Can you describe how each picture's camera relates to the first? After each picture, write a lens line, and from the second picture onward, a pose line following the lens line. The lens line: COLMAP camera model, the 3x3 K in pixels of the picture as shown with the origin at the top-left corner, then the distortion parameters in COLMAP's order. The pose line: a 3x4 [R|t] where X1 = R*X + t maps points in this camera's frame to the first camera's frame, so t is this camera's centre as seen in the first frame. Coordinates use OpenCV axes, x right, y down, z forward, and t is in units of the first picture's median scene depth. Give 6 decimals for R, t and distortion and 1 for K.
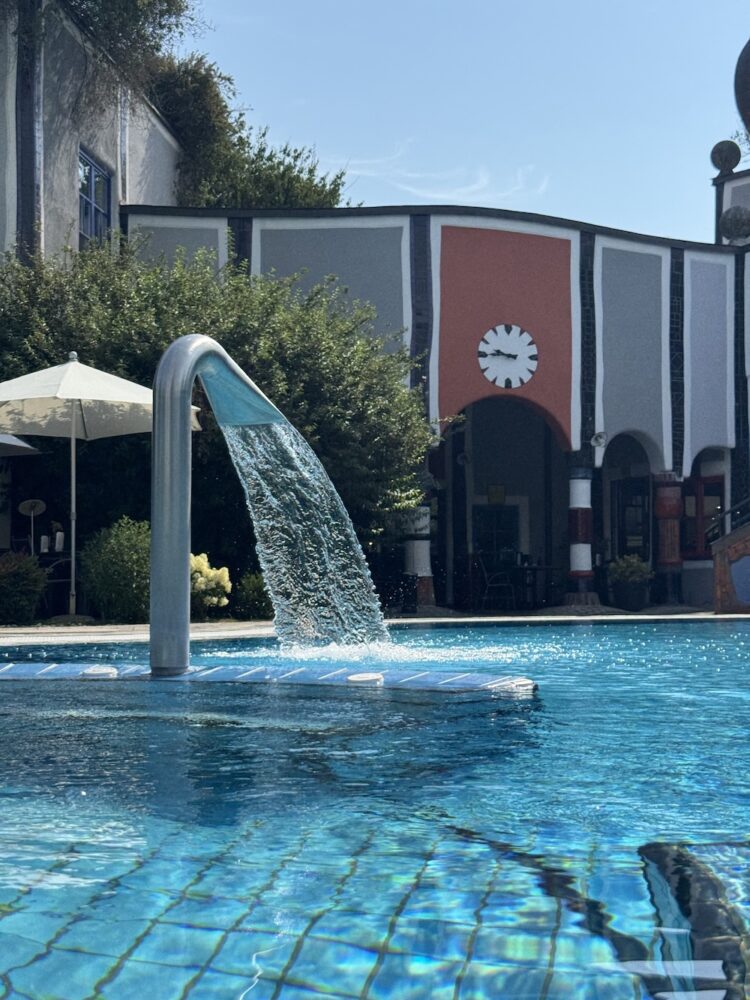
lens RADIAL K [[1420.8, 0, 374.6], [0, 1420.8, 500.9], [0, 0, 1]] dist [-0.027100, 0.000000]
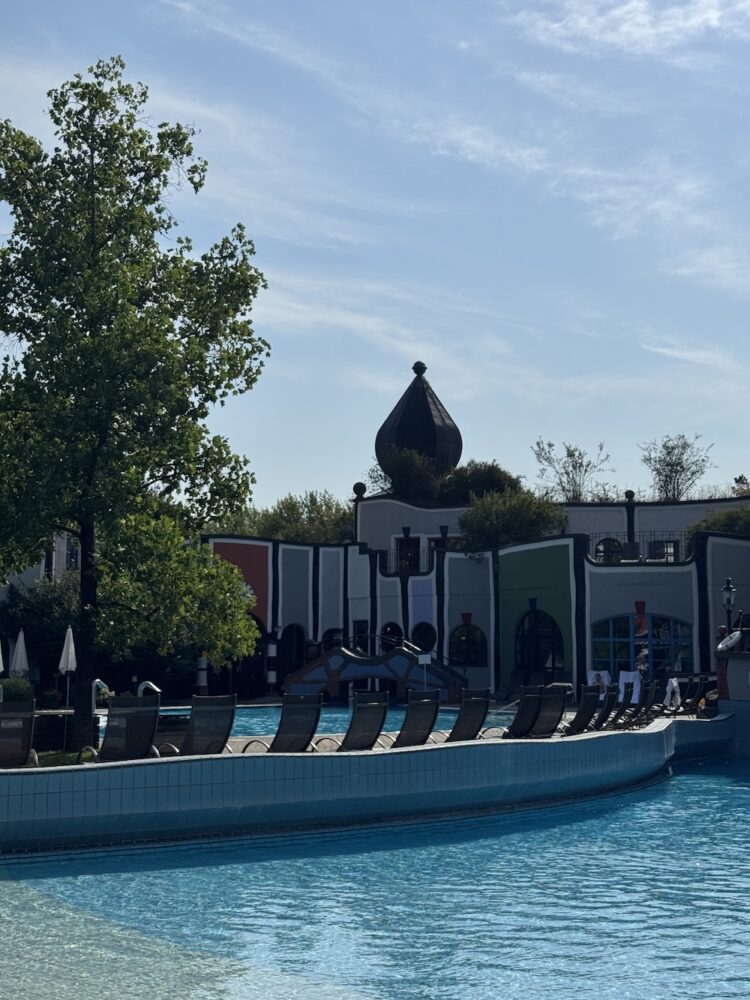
lens RADIAL K [[1420.8, 0, 375.5], [0, 1420.8, 499.3], [0, 0, 1]] dist [-0.027100, 0.000000]
pose [[0.999492, 0.005574, 0.031365, 0.243858], [-0.004233, 0.999080, -0.042669, -0.159723], [-0.031574, 0.042515, 0.998597, -1.434113]]
